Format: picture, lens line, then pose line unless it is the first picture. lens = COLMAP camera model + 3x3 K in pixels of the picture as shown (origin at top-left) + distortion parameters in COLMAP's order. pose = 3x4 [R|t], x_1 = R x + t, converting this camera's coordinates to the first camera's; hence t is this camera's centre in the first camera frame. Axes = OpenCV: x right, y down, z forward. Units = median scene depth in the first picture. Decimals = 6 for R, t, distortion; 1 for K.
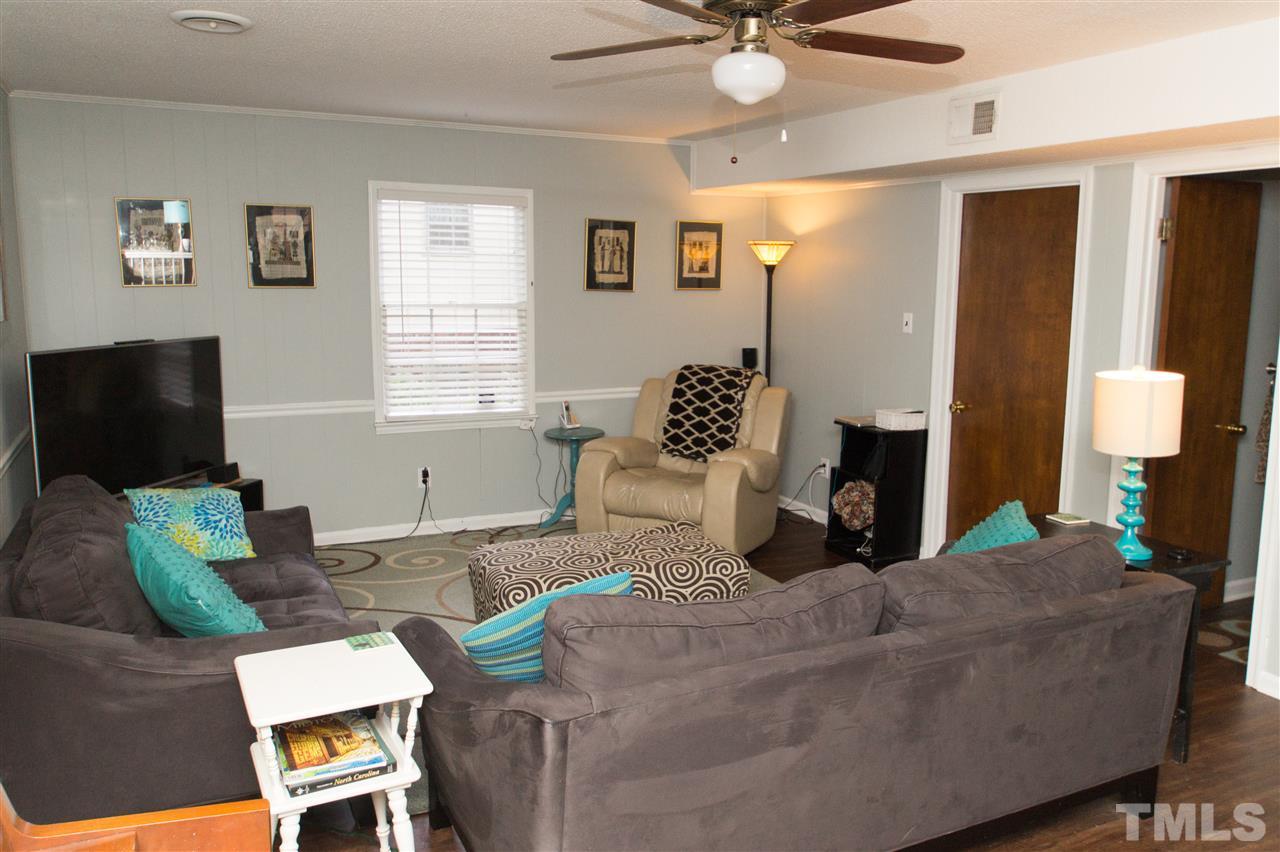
lens RADIAL K [[1005.4, 0, 638.3], [0, 1005.4, 428.8], [0, 0, 1]] dist [0.008429, 0.003576]
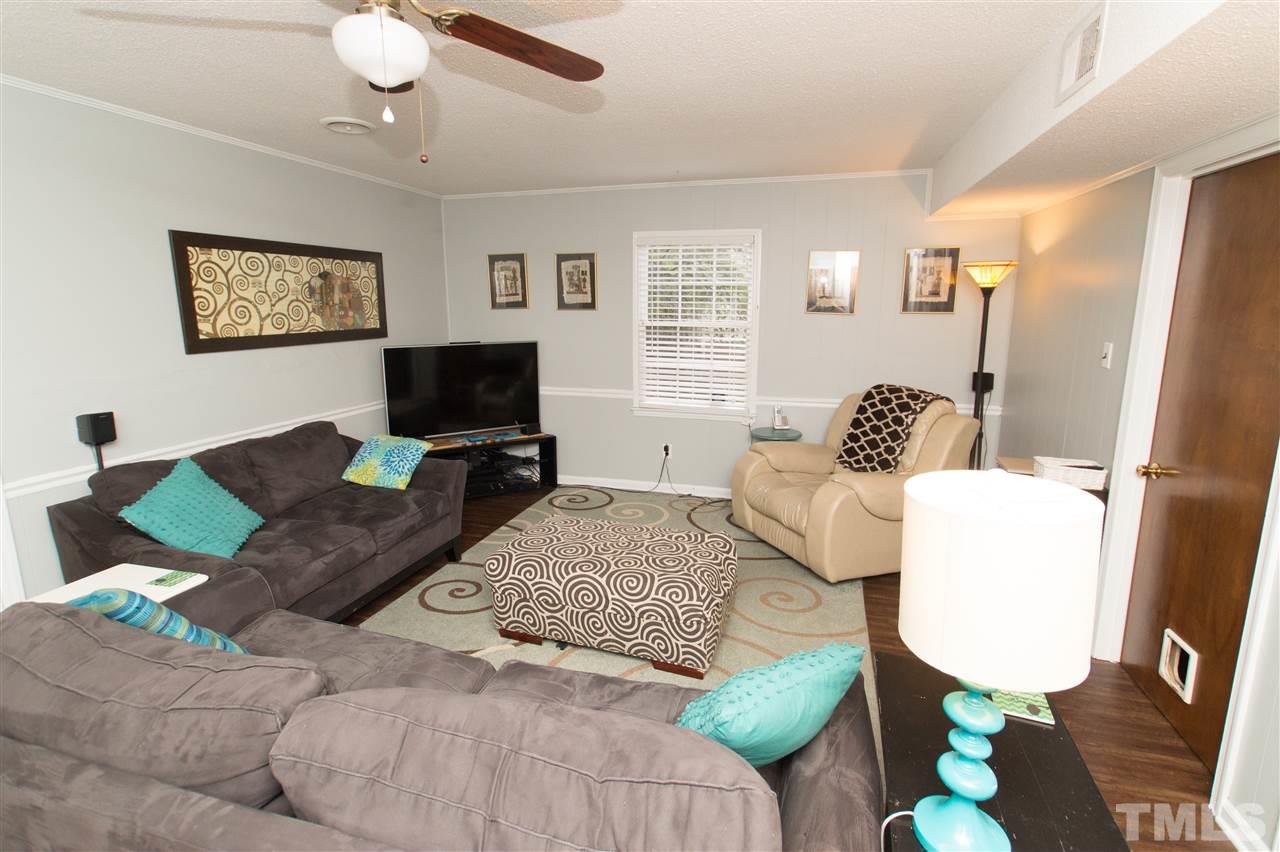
lens RADIAL K [[608.2, 0, 641.4], [0, 608.2, 418.0], [0, 0, 1]] dist [-0.005664, -0.000518]
pose [[0.735936, 0.120232, -0.666290, 0.306685], [-0.098913, 0.992640, 0.069869, -0.049978], [0.669787, 0.014486, 0.742412, 0.372002]]
